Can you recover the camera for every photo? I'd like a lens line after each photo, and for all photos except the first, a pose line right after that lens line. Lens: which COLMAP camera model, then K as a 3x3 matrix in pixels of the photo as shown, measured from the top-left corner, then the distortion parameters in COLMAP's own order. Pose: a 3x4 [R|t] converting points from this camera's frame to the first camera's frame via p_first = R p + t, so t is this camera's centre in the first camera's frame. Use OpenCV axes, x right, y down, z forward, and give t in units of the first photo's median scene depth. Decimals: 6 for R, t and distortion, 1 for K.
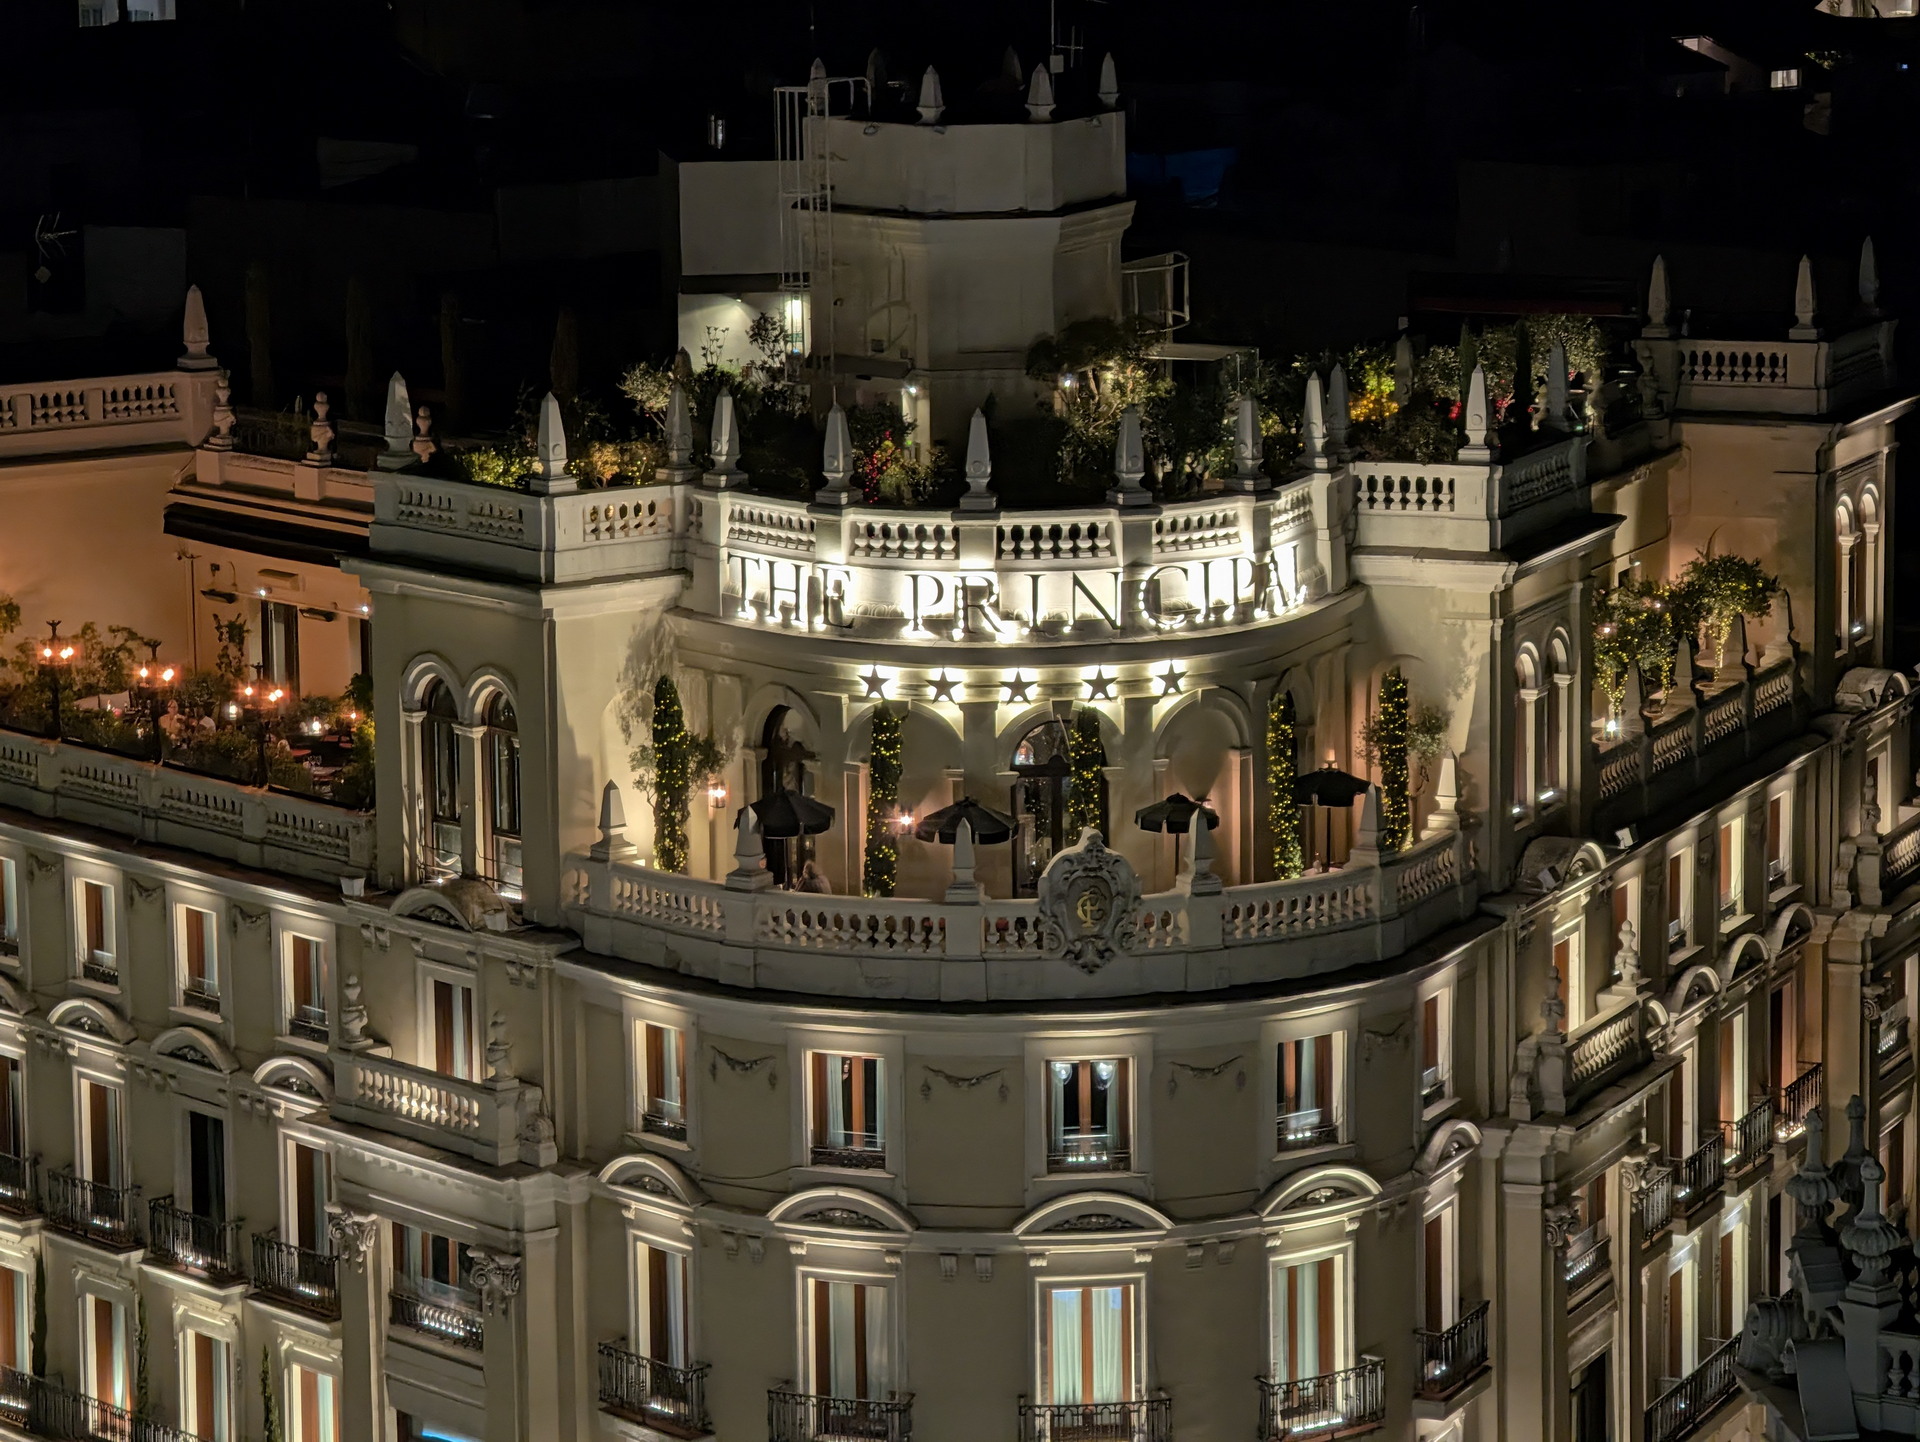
lens RADIAL K [[6766.5, 0, 1008.4], [0, 6766.5, 703.0], [0, 0, 1]] dist [0.346815, 0.000000]
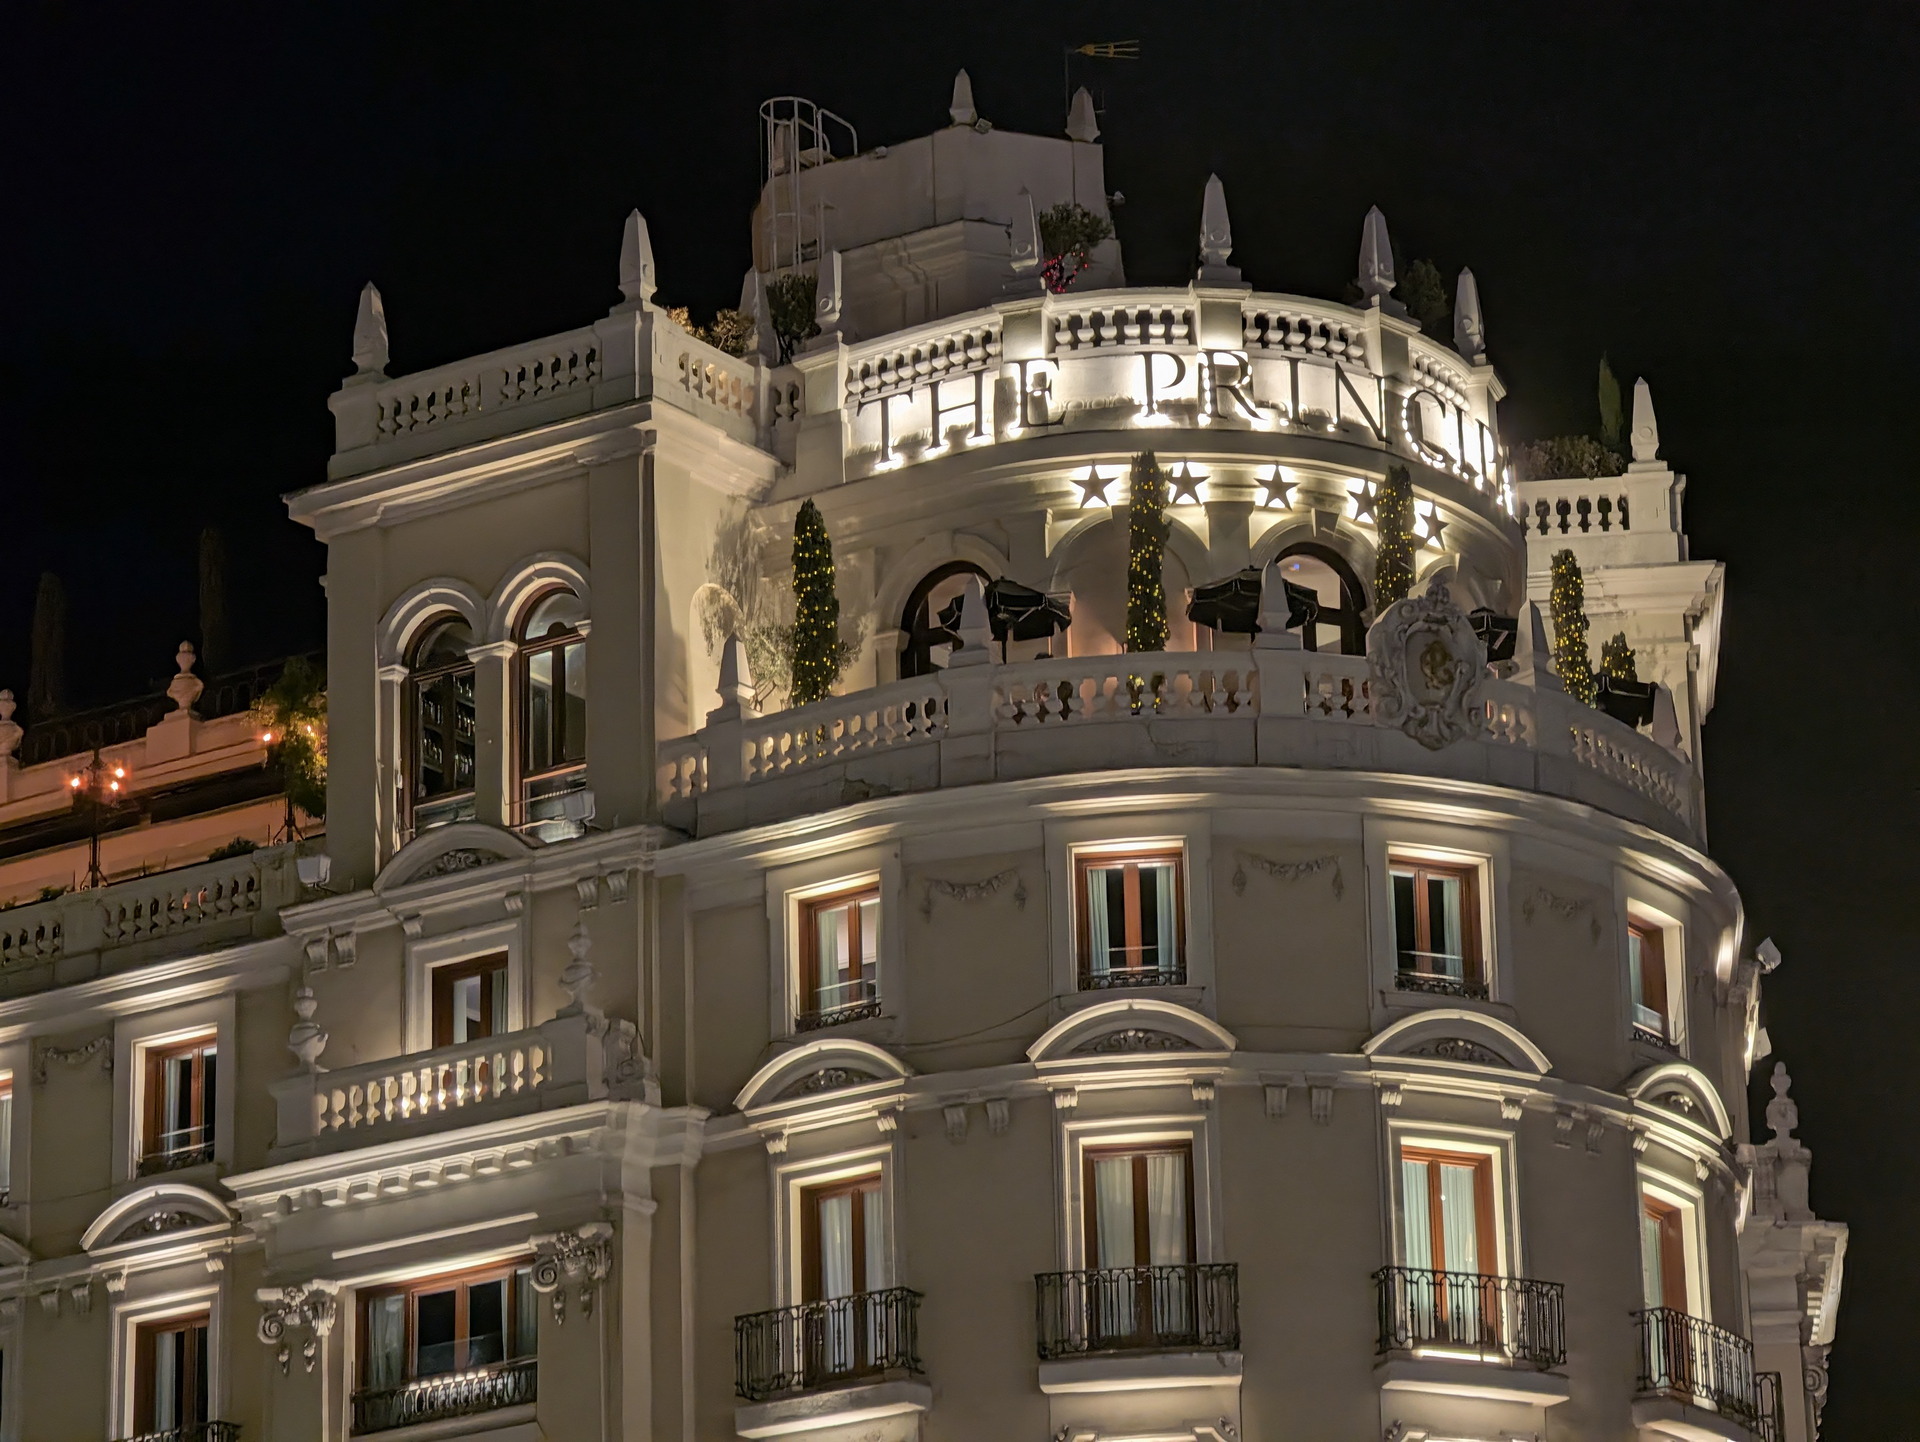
lens RADIAL K [[6766.5, 0, 965.3], [0, 6766.5, 720.9], [0, 0, 1]] dist [0.346815, 0.000000]
pose [[0.952496, 0.089320, 0.291160, -0.265147], [0.058456, 0.884631, -0.462614, 0.391477], [-0.298889, 0.457658, 0.837386, 0.347594]]
